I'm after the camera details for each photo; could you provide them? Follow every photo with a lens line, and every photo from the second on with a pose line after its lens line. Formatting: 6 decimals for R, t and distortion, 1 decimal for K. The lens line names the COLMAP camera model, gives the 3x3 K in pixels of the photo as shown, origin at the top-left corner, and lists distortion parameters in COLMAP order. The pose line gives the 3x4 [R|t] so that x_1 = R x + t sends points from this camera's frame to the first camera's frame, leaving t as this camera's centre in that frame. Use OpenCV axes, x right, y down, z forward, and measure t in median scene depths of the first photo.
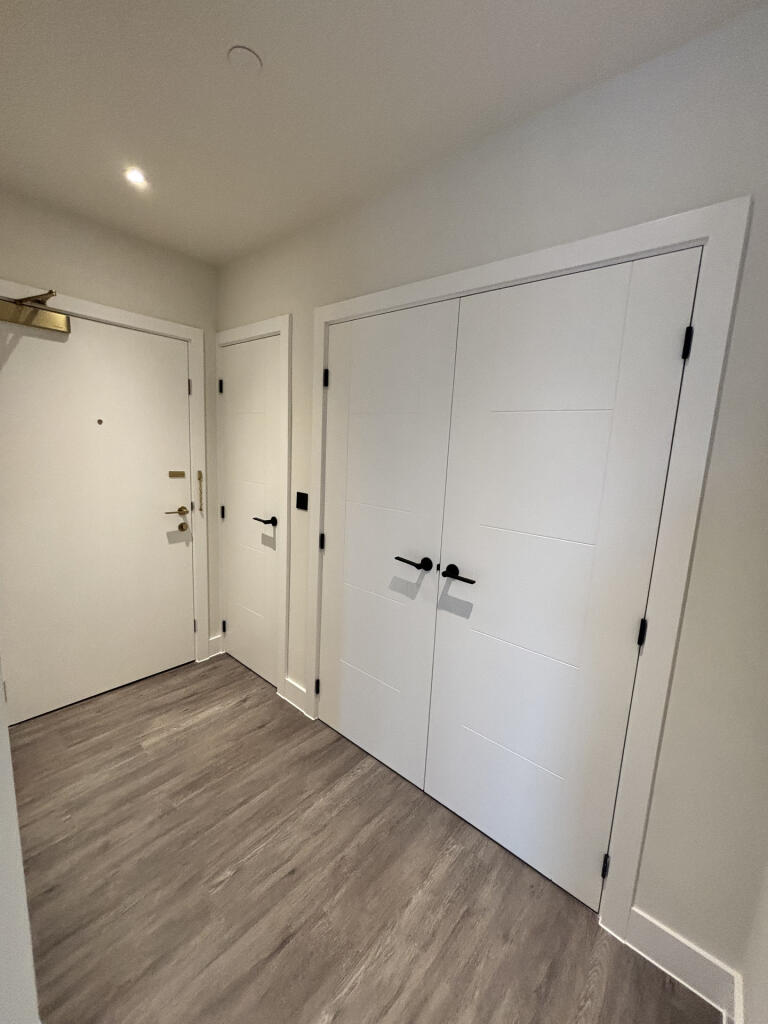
lens RADIAL K [[412.2, 0, 387.8], [0, 412.2, 512.4], [0, 0, 1]] dist [0.000661, 0.000473]
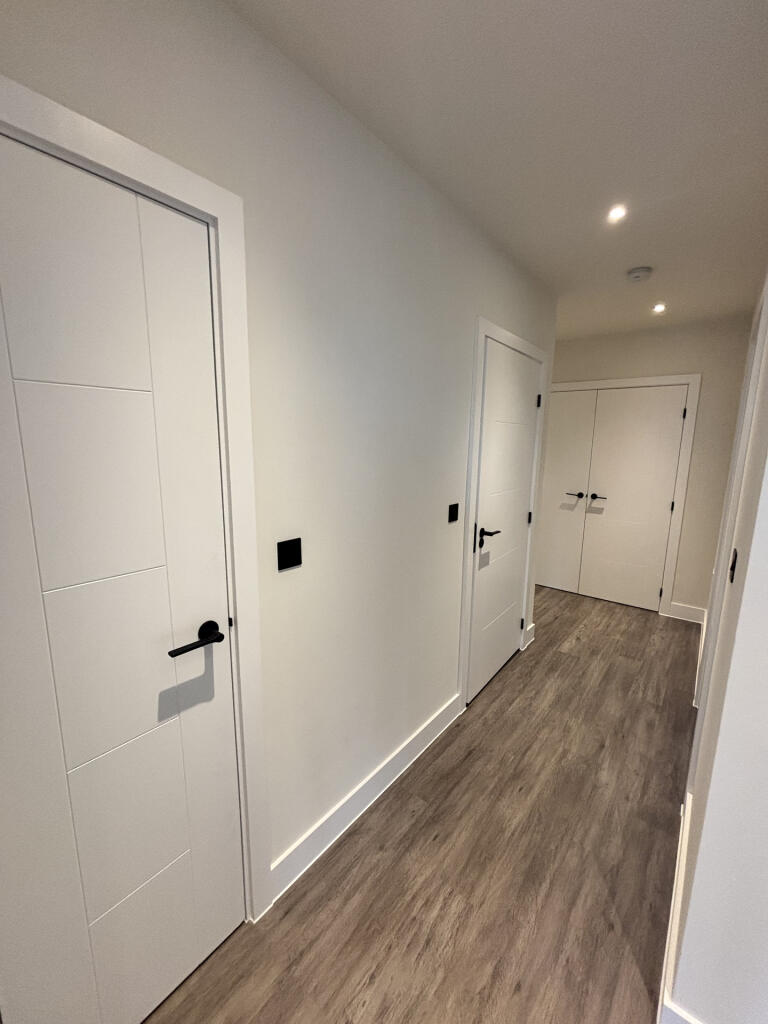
lens RADIAL K [[412.2, 0, 387.8], [0, 412.2, 512.4], [0, 0, 1]] dist [0.000661, 0.000473]
pose [[0.998724, -0.043338, 0.025919, -1.288836], [0.042944, 0.998956, 0.015567, 0.160698], [-0.026567, -0.014434, 0.999543, -1.639095]]
